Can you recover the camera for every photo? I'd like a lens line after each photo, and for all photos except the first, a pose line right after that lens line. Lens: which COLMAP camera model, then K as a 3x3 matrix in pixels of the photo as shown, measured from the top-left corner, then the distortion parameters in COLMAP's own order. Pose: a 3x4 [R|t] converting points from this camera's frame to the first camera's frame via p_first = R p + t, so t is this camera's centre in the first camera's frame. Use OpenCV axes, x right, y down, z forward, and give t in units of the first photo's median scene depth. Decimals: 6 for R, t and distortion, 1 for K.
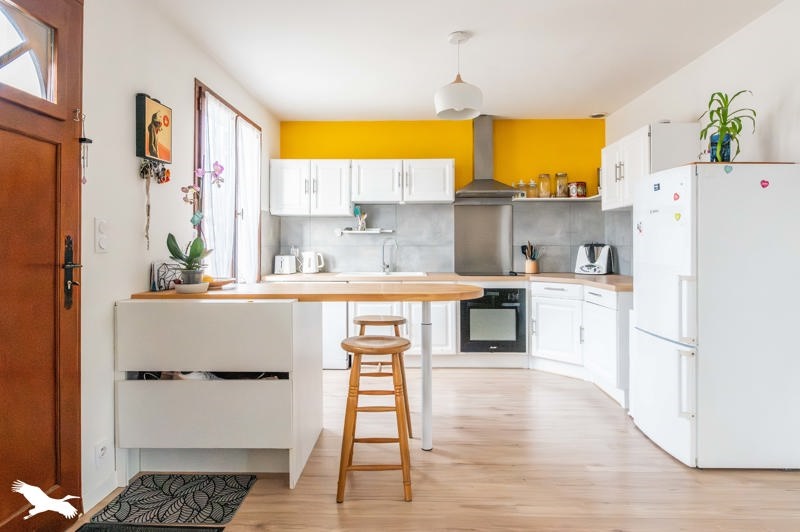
lens RADIAL K [[453.5, 0, 393.8], [0, 453.5, 244.5], [0, 0, 1]] dist [-0.020834, 0.002848]
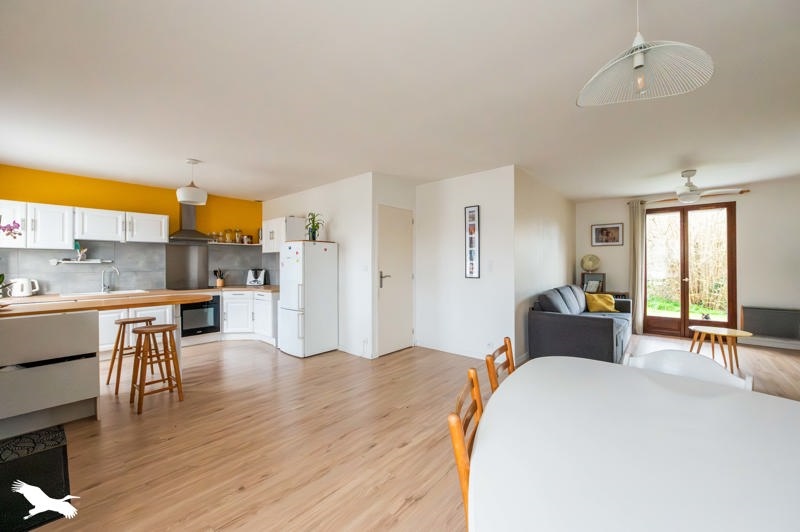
lens RADIAL K [[321.2, 0, 397.9], [0, 321.2, 263.7], [0, 0, 1]] dist [-0.000966, -0.000885]
pose [[0.643732, -0.001441, 0.765250, -0.203908], [0.000025, 0.999998, 0.001861, -0.026049], [-0.765251, -0.001179, 0.643731, -0.313481]]
